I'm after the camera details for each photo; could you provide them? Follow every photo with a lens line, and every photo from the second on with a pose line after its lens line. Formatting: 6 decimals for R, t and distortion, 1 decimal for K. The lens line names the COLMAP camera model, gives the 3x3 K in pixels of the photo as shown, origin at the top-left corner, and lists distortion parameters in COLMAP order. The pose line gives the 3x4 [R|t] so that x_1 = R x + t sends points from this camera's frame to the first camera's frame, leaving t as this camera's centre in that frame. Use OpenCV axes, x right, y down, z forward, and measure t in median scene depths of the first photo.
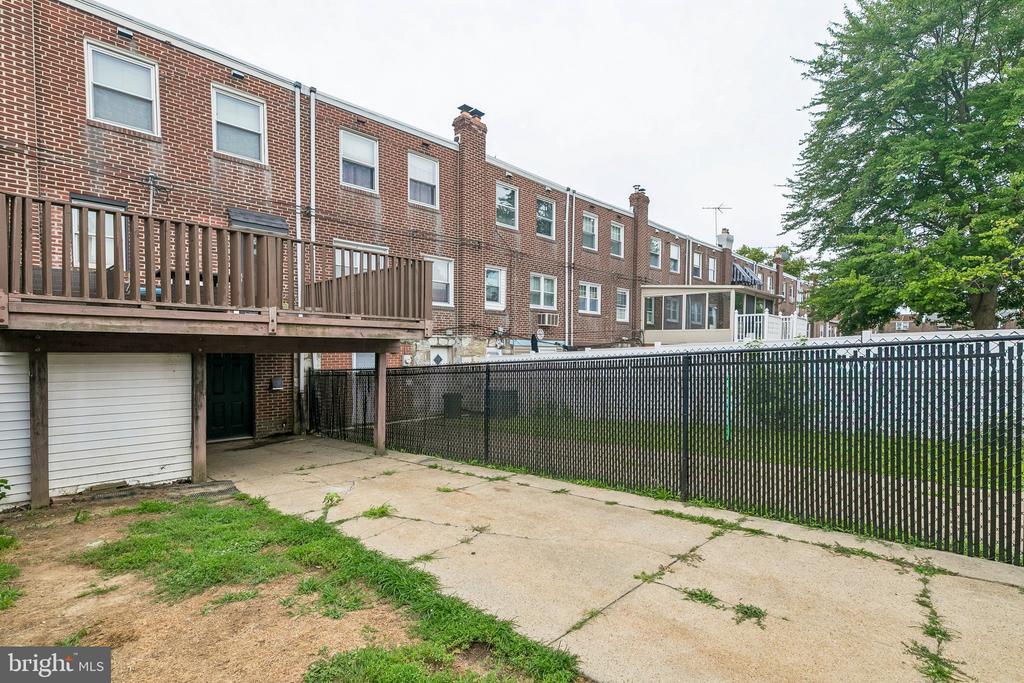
lens RADIAL K [[470.7, 0, 515.4], [0, 470.7, 357.8], [0, 0, 1]] dist [0.002346, 0.000464]
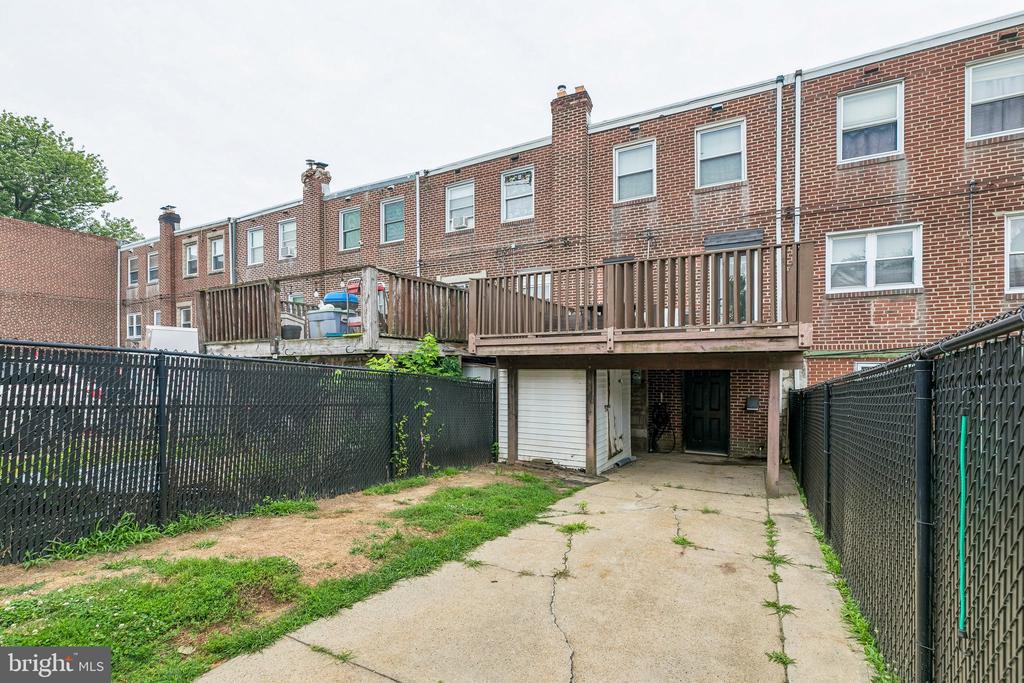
lens RADIAL K [[472.3, 0, 511.7], [0, 472.3, 367.0], [0, 0, 1]] dist [0.001181, -0.000213]
pose [[0.285311, -0.013030, -0.958346, 0.338179], [-0.014865, 0.999727, -0.018018, 0.006212], [0.958320, 0.019387, 0.285039, 0.320784]]
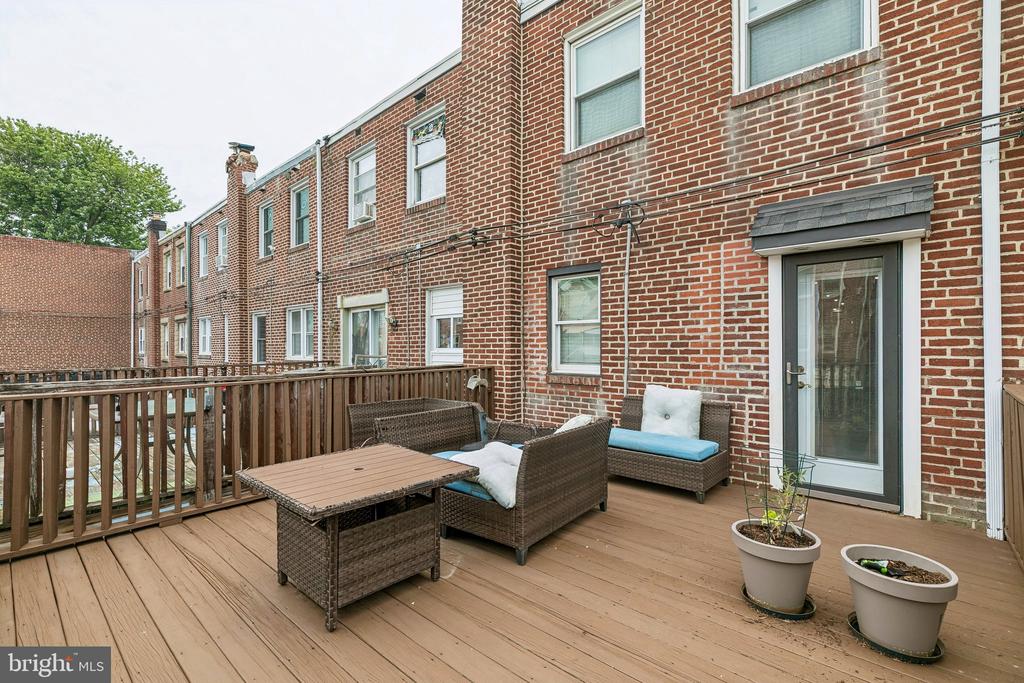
lens RADIAL K [[460.6, 0, 510.7], [0, 460.6, 348.3], [0, 0, 1]] dist [0.001342, 0.000270]
pose [[0.062234, -0.005949, -0.998044, -0.248125], [-0.014597, 0.999870, -0.006870, -0.220441], [0.997955, 0.014996, 0.062139, 0.878867]]
